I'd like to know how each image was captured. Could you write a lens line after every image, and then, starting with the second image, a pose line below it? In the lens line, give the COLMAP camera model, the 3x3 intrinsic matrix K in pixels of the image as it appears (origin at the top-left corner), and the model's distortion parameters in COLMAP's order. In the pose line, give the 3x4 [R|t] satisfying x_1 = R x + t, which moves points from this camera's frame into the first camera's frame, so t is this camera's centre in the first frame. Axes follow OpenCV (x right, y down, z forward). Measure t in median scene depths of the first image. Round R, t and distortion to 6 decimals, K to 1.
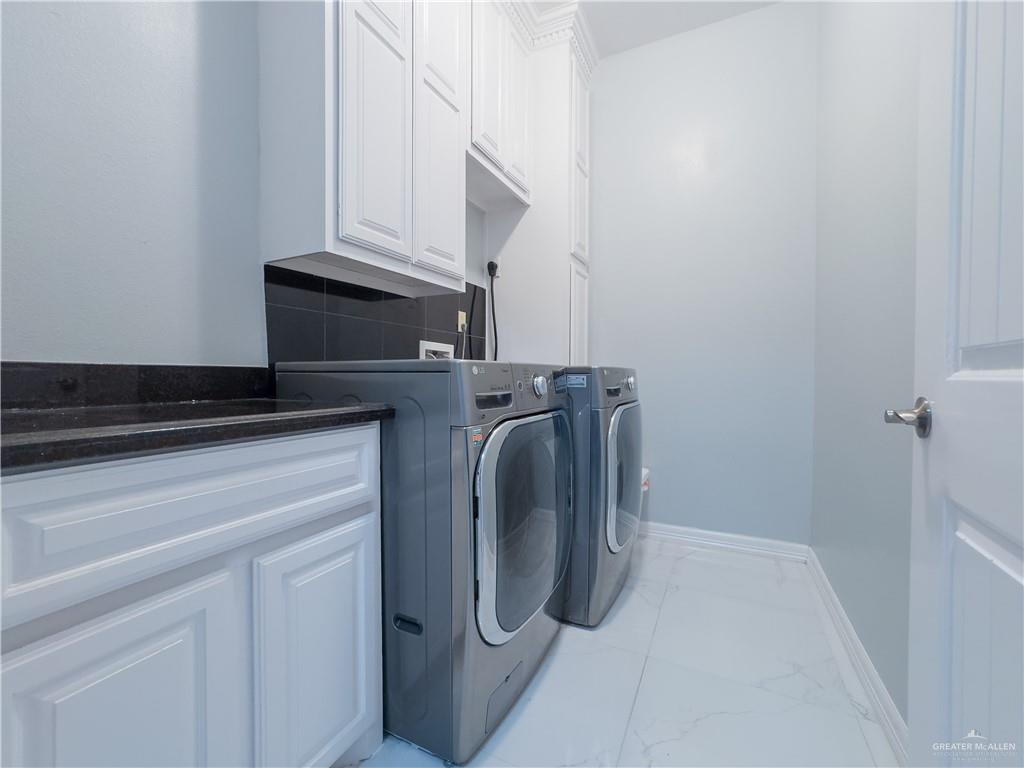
lens RADIAL K [[414.6, 0, 512.7], [0, 414.6, 380.8], [0, 0, 1]] dist [-0.001788, -0.000109]
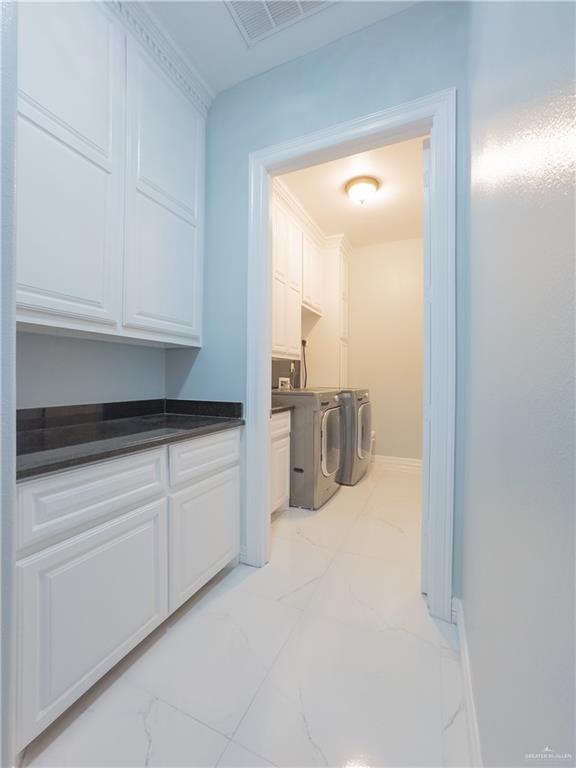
lens RADIAL K [[311.0, 0, 257.5], [0, 311.0, 384.7], [0, 0, 1]] dist [-0.001788, -0.000109]
pose [[0.997752, -0.004405, -0.066870, -0.286377], [0.004938, 0.999957, 0.007807, -0.087939], [0.066832, -0.008120, 0.997731, -1.061433]]
